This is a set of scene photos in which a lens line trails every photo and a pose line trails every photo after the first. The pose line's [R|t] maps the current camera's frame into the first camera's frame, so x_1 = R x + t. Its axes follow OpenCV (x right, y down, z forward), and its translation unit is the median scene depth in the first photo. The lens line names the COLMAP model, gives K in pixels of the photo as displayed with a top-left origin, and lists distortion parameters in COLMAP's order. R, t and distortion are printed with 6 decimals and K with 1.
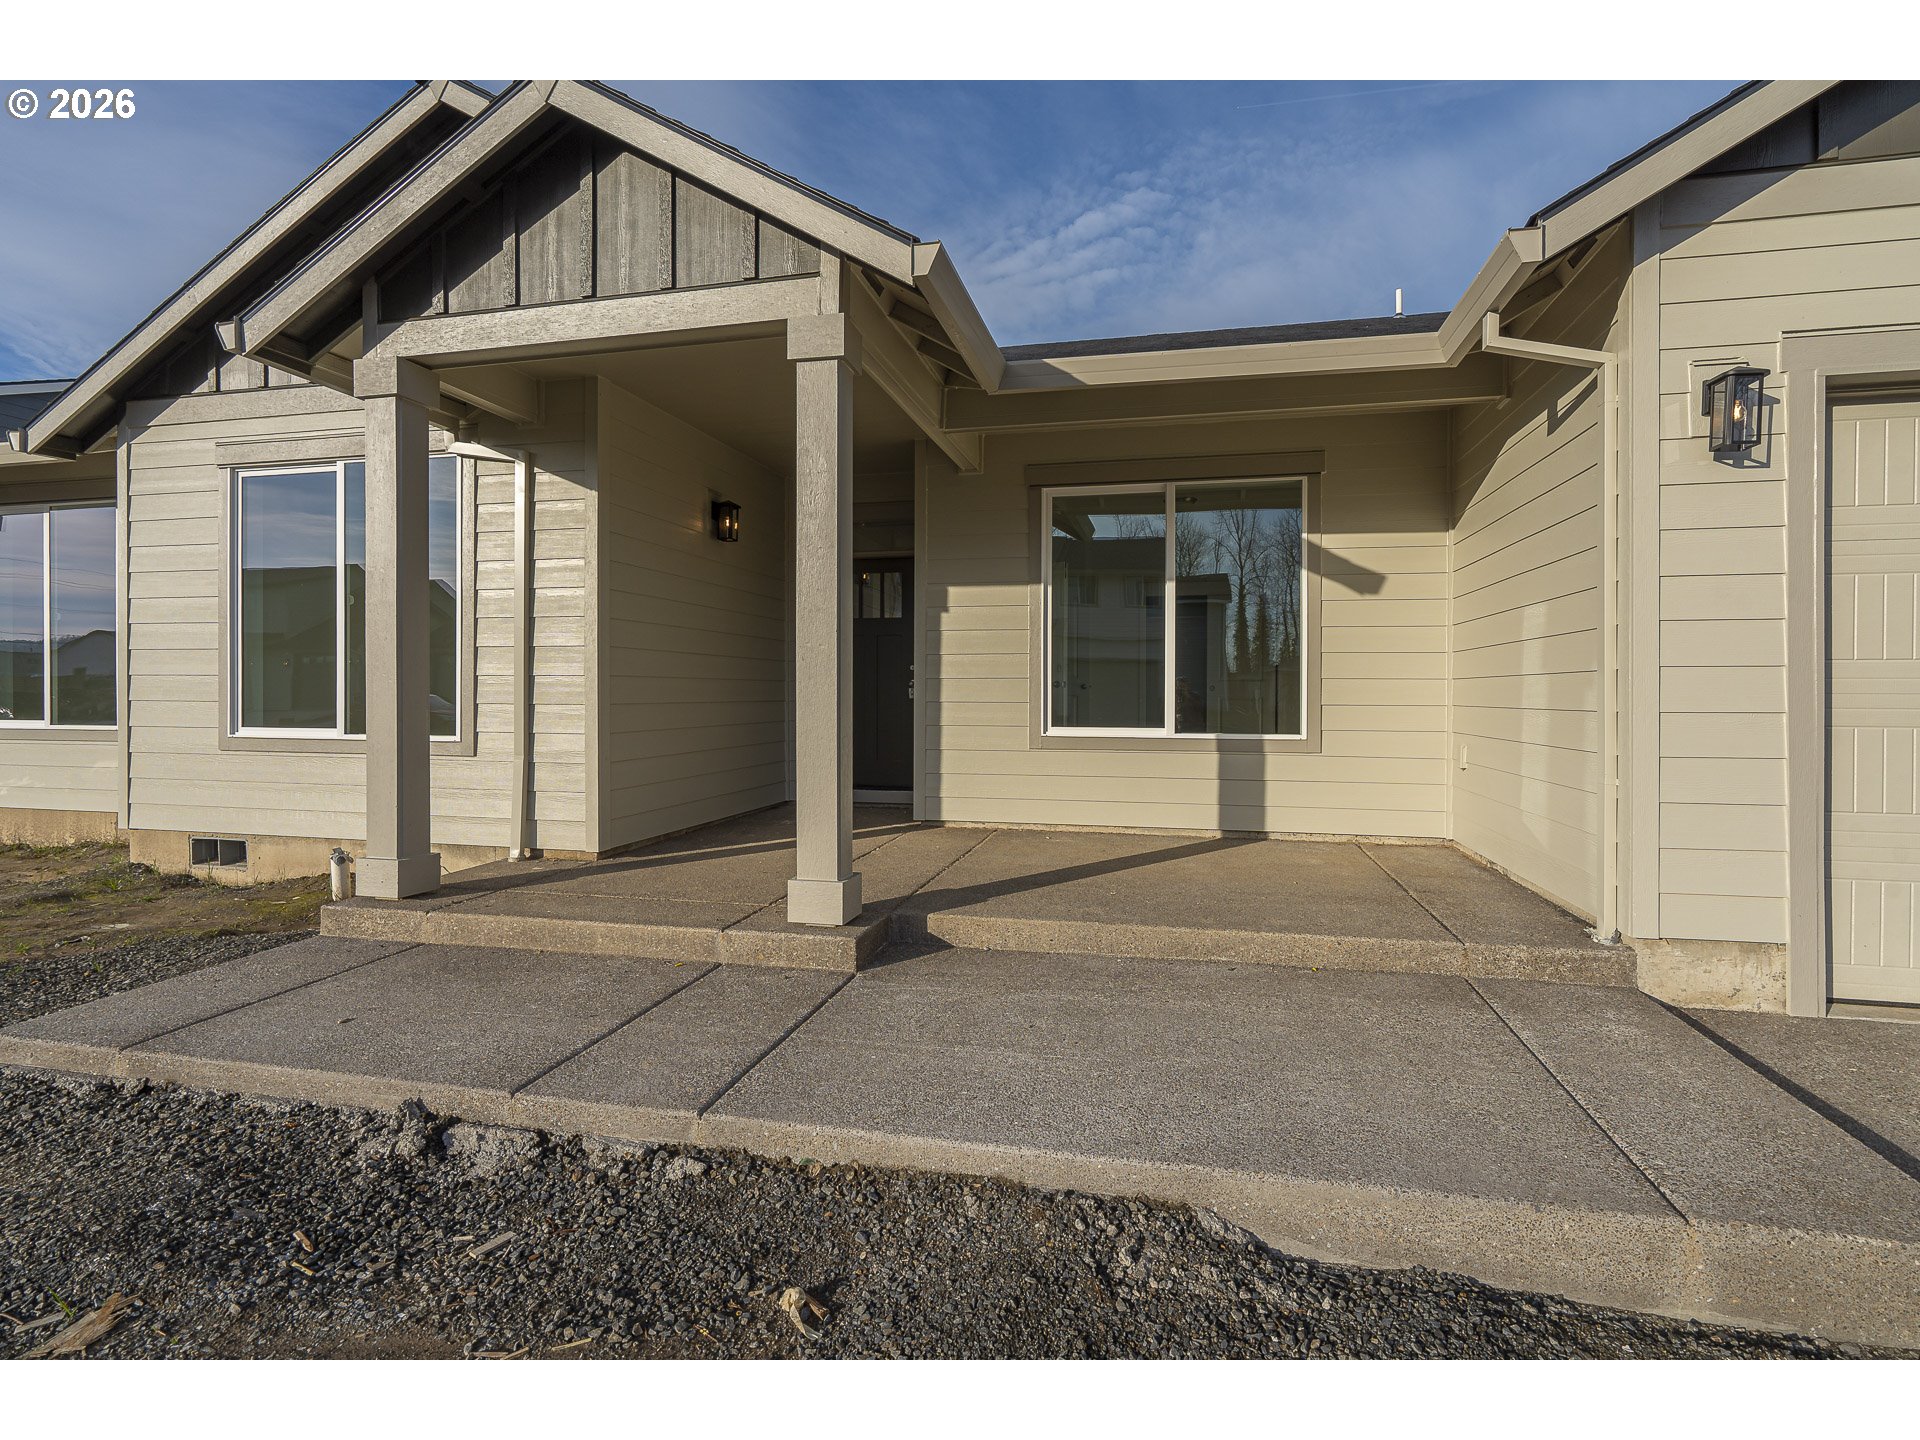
lens RADIAL K [[849.4, 0, 971.7], [0, 849.4, 690.7], [0, 0, 1]] dist [-0.001863, 0.000672]
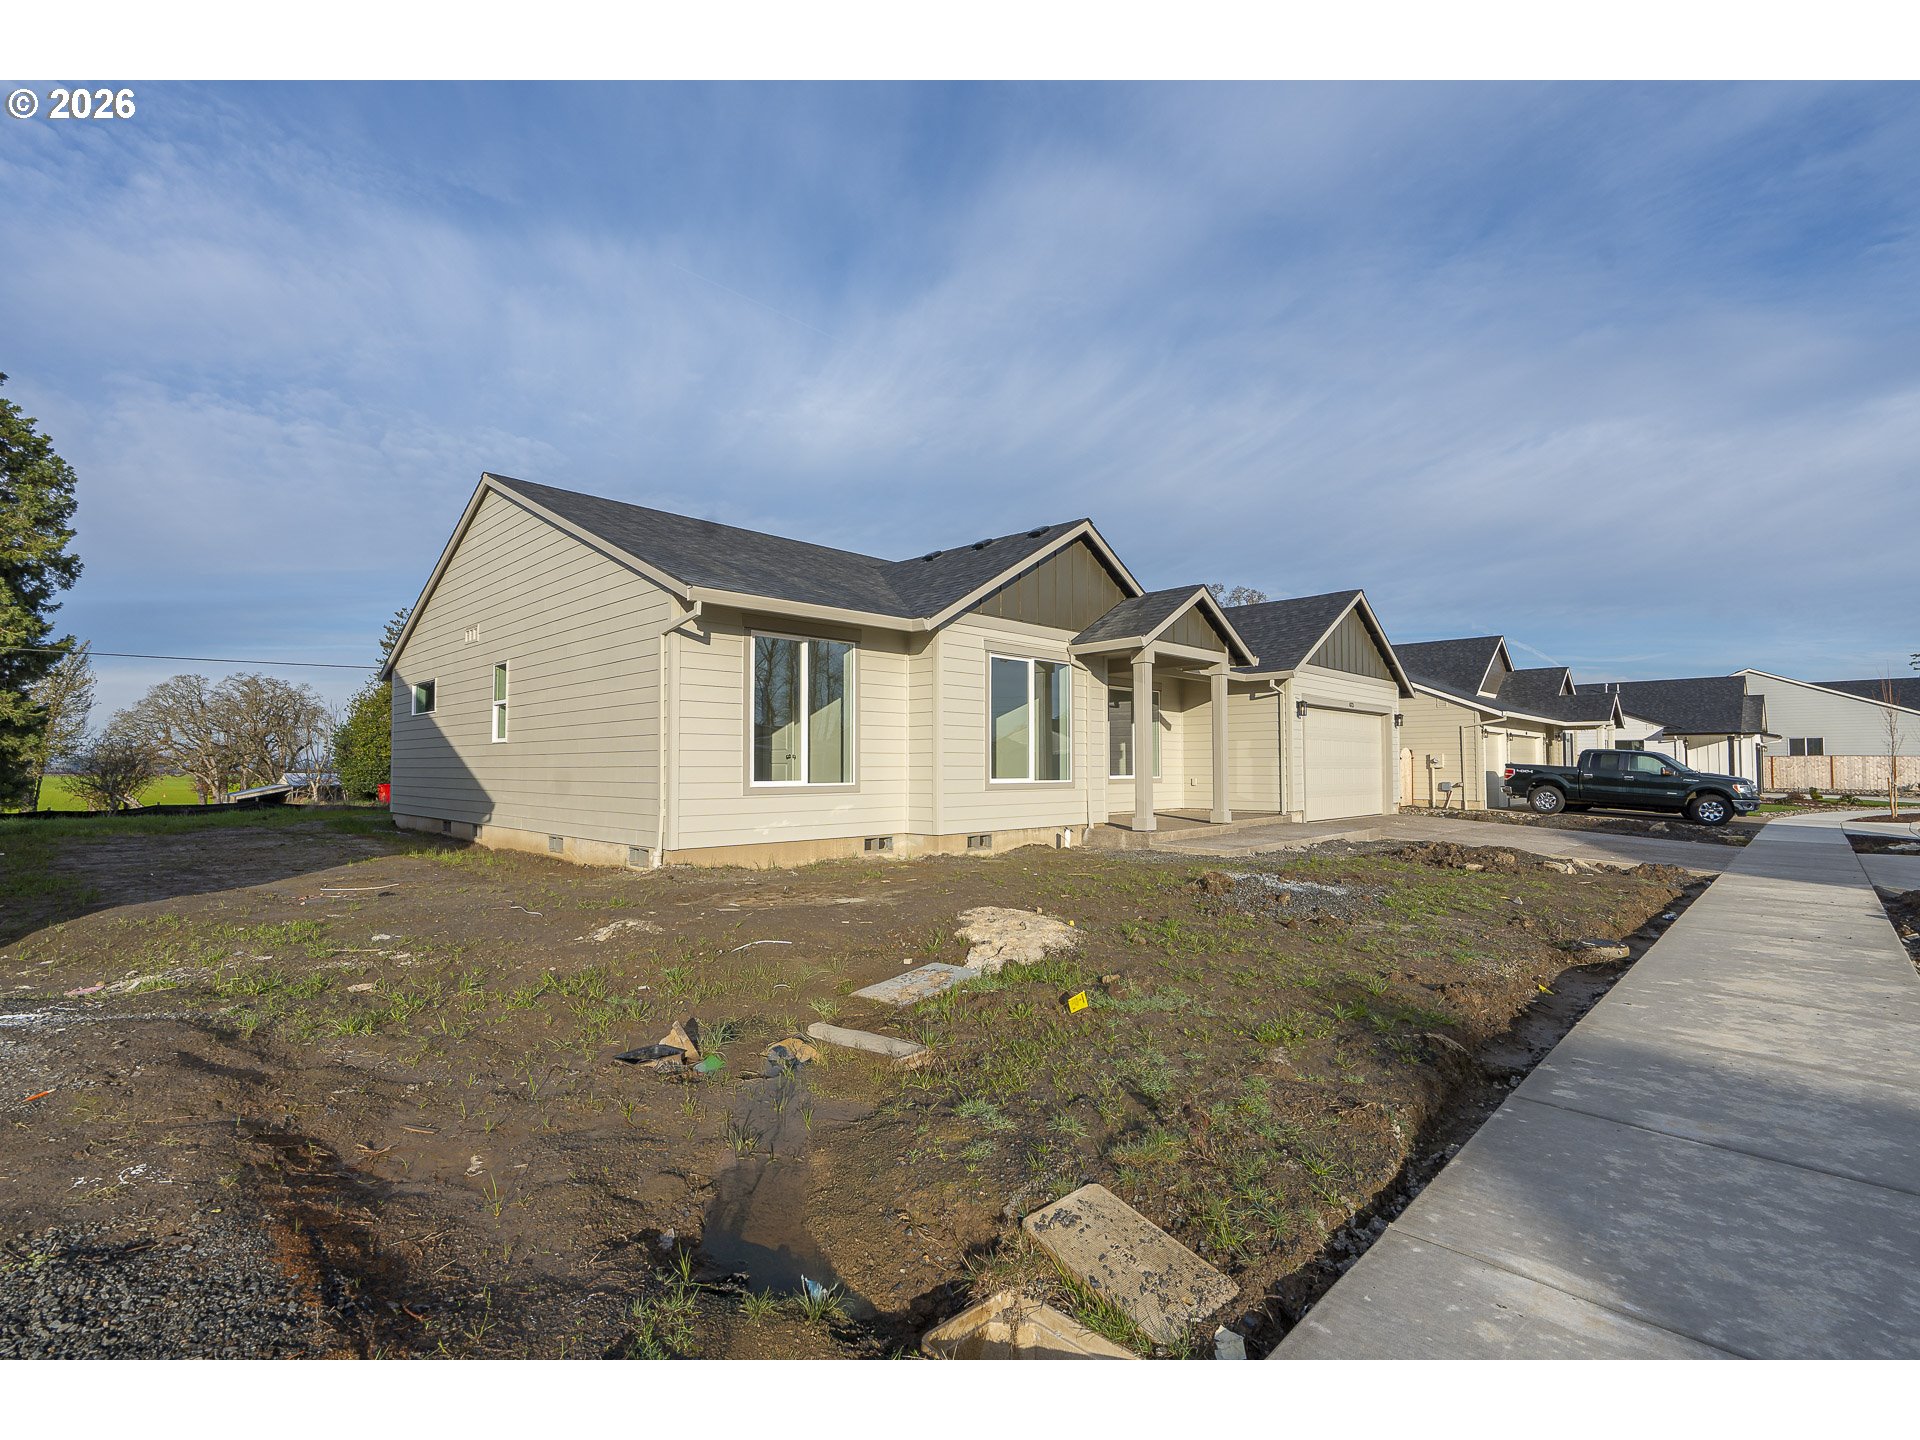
lens RADIAL K [[886.0, 0, 954.5], [0, 886.0, 728.3], [0, 0, 1]] dist [-0.005336, 0.000843]
pose [[0.512705, 0.034827, 0.857858, -2.473906], [0.000880, 0.999155, -0.041089, 0.008441], [-0.858564, 0.021821, 0.512241, -0.024604]]
